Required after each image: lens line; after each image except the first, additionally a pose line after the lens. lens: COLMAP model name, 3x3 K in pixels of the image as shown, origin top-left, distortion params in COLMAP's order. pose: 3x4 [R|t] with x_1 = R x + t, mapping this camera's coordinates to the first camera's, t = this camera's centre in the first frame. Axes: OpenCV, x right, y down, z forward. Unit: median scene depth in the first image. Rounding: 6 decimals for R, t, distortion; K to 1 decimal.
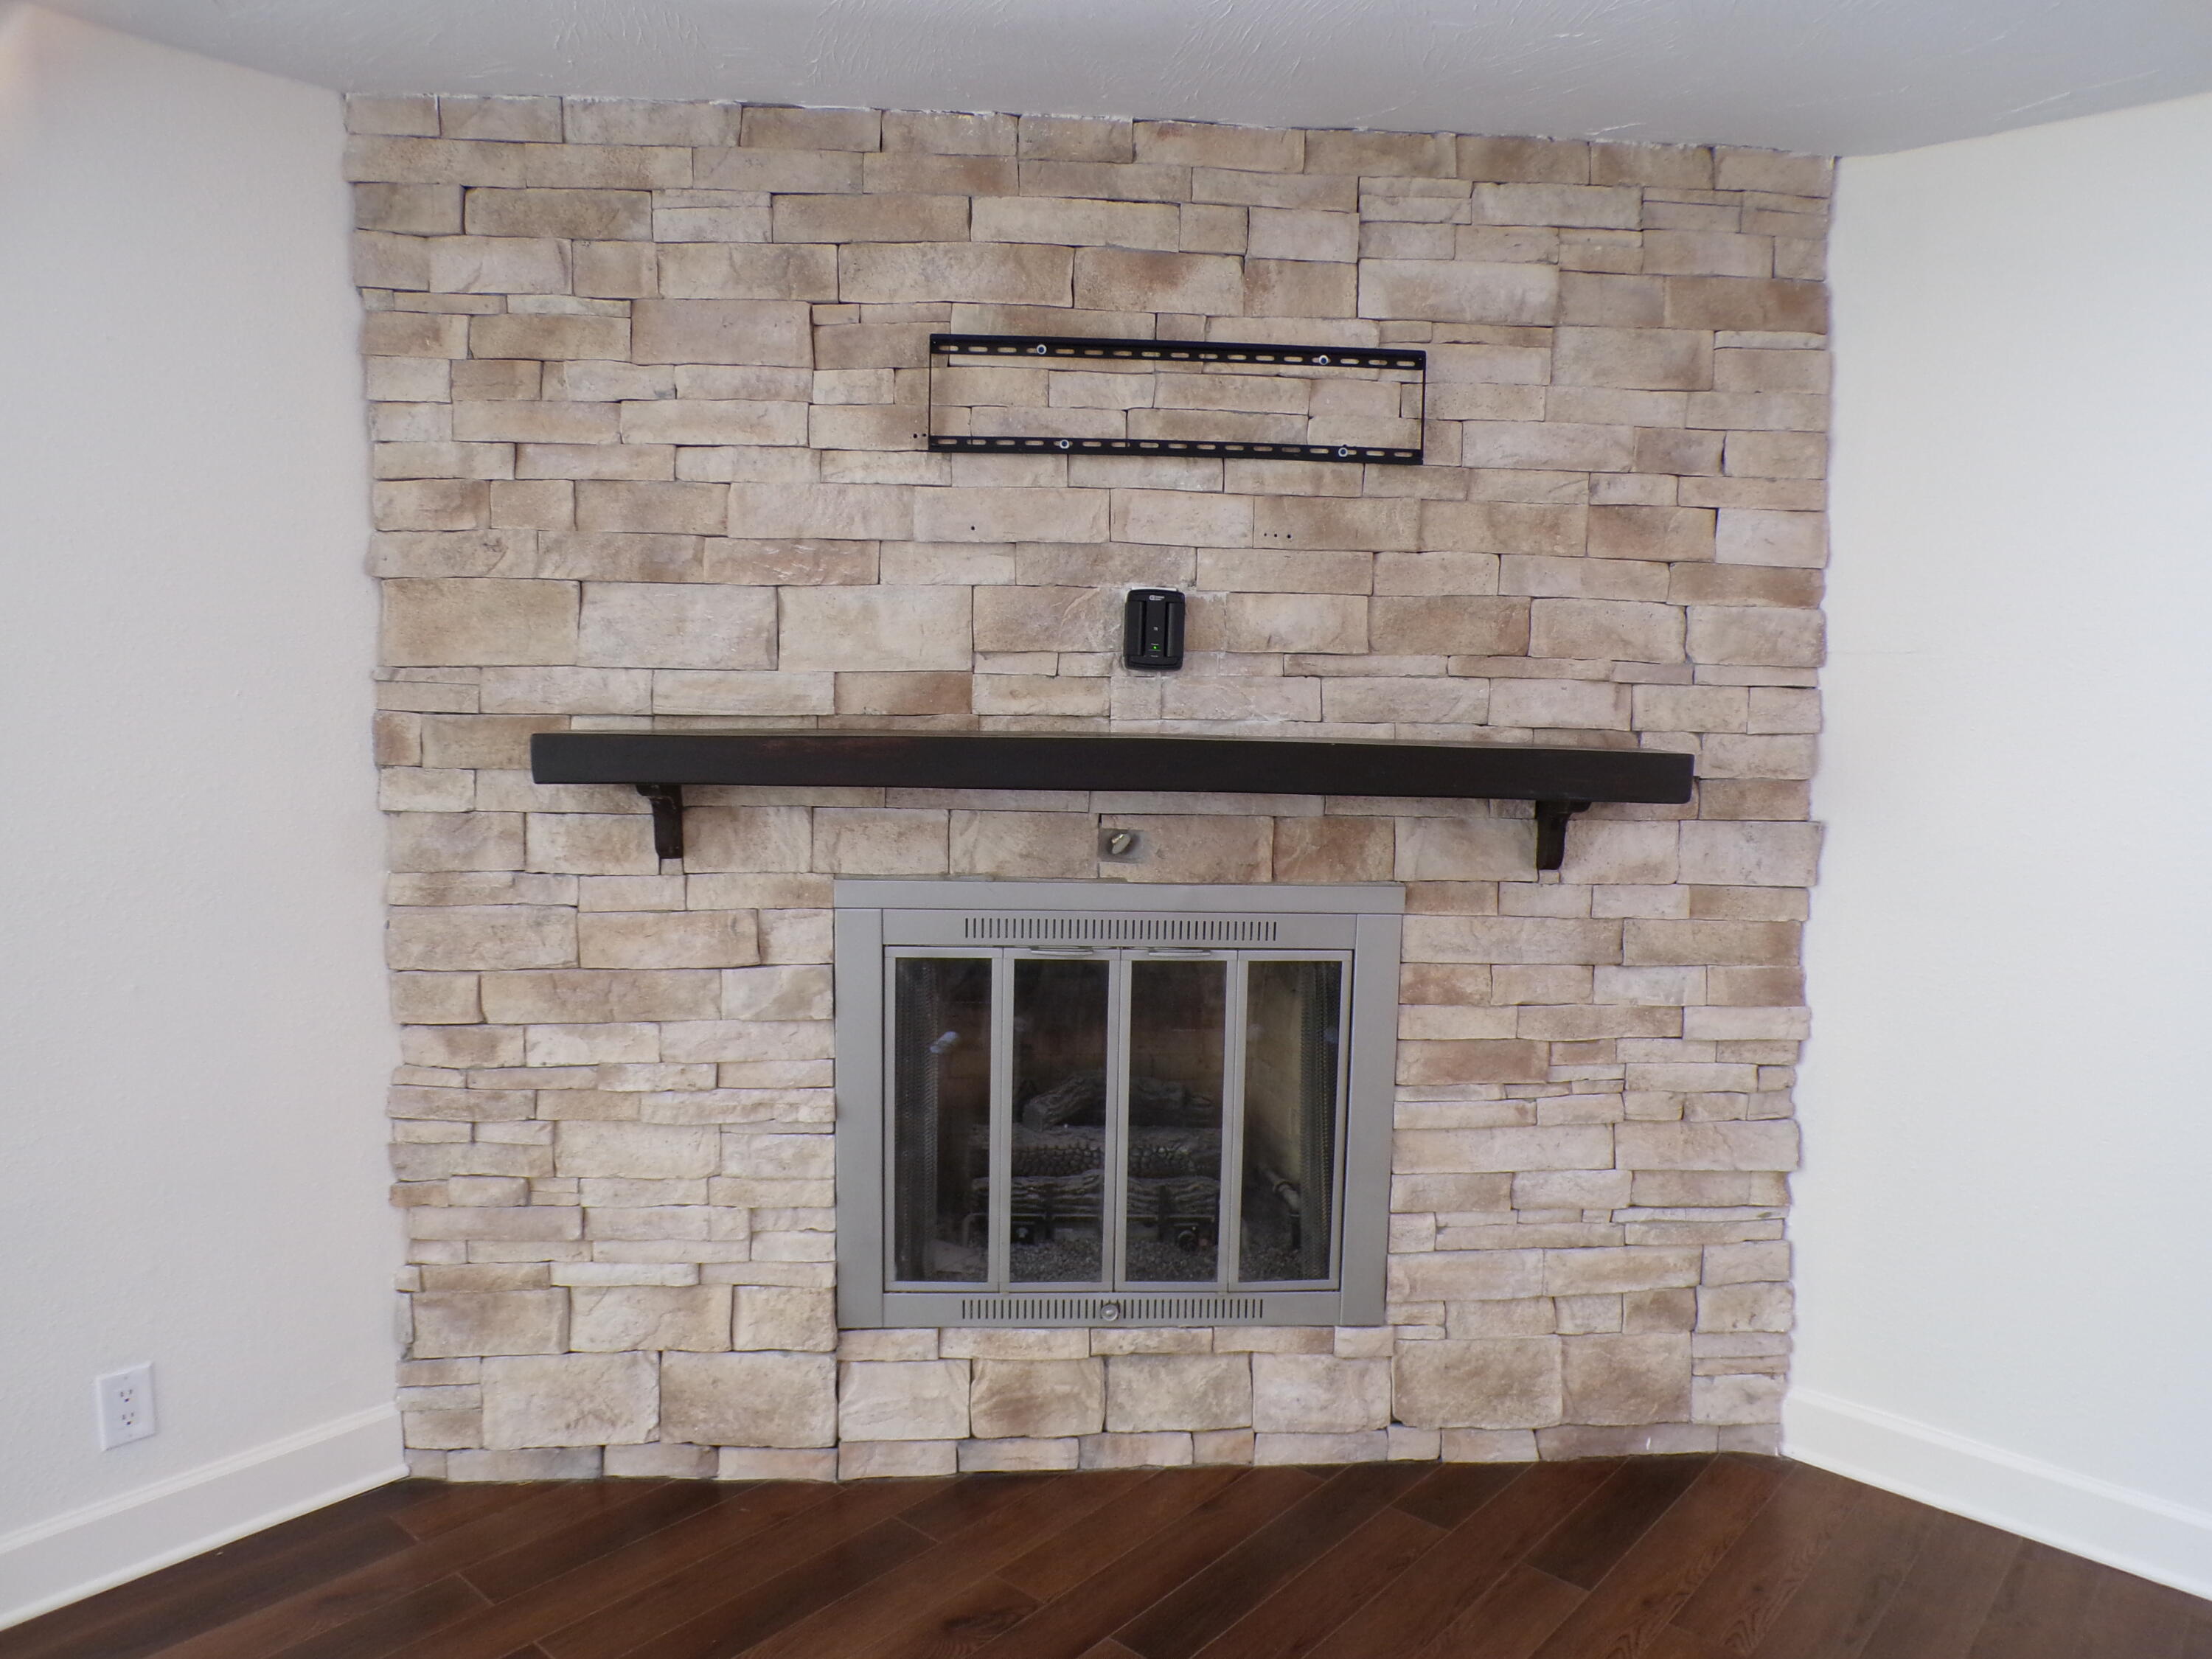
lens RADIAL K [[1514.9, 0, 1106.0], [0, 1514.9, 829.5], [0, 0, 1]] dist [-0.066794, 0.048213]
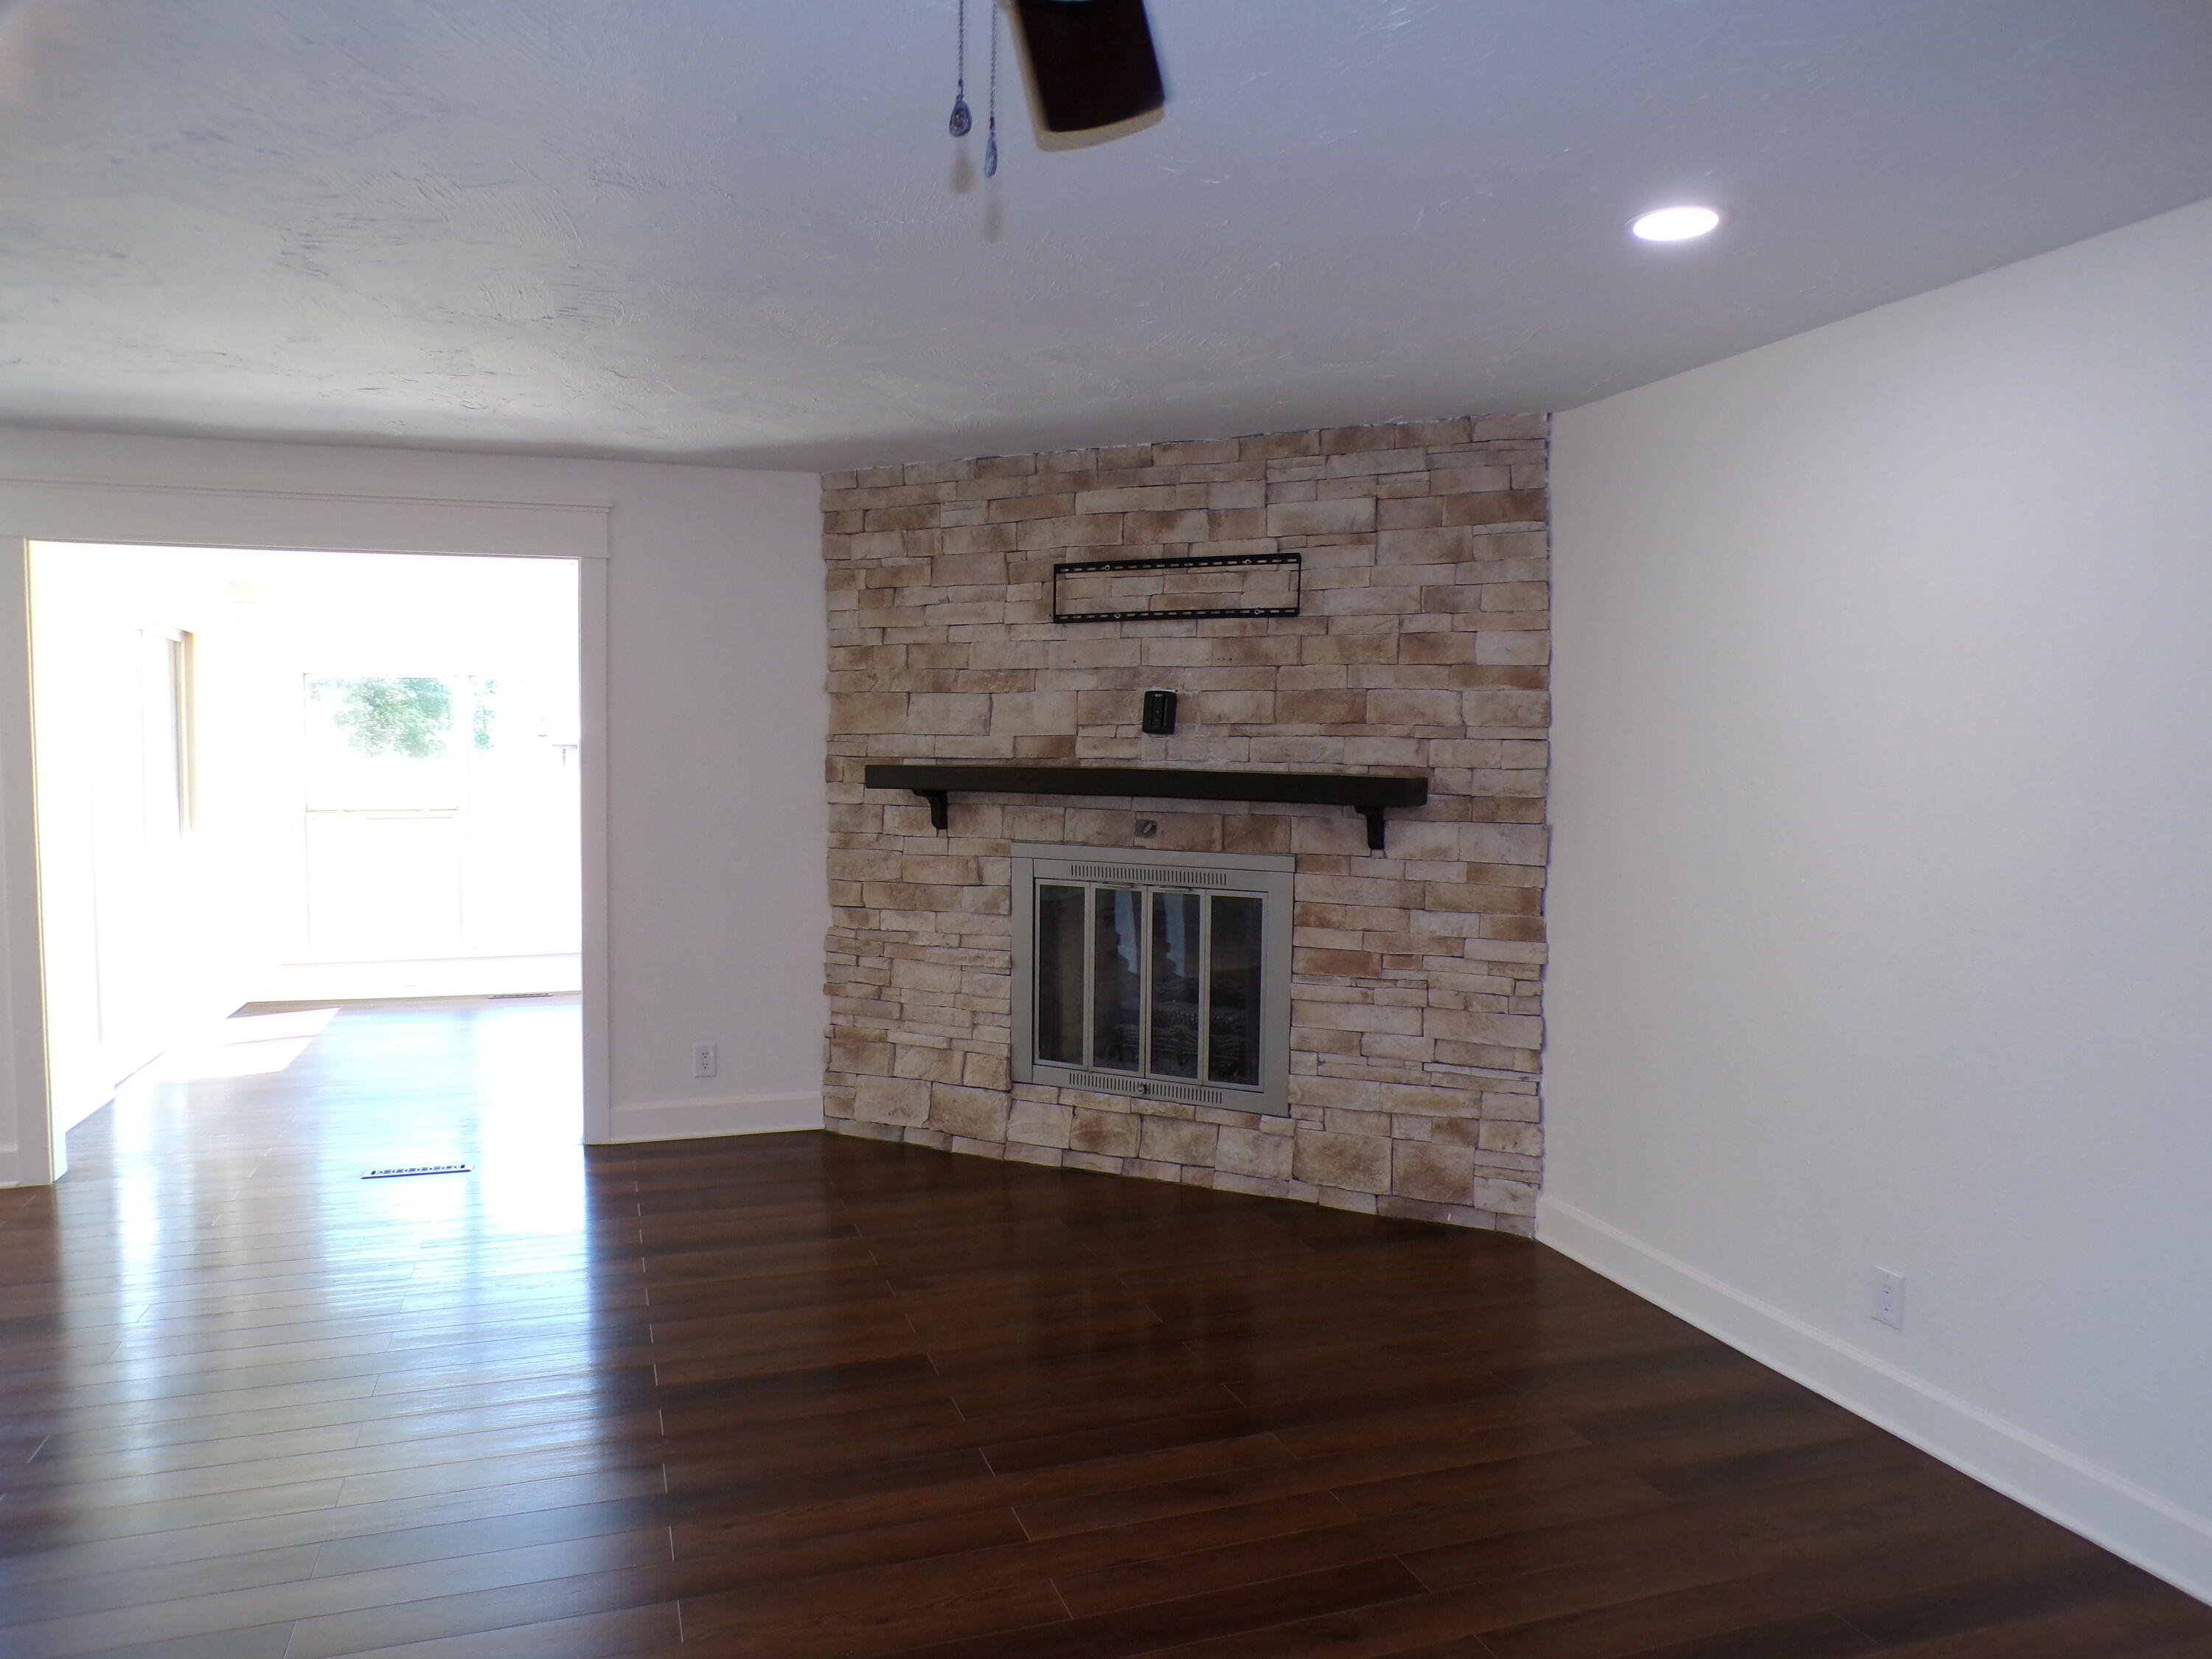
lens RADIAL K [[1514.9, 0, 1106.0], [0, 1514.9, 829.5], [0, 0, 1]] dist [-0.066794, 0.048213]
pose [[0.865233, 0.021468, -0.500910, 0.898969], [-0.048628, 0.997966, -0.041225, 0.091064], [0.499006, 0.060027, 0.864517, -0.626544]]
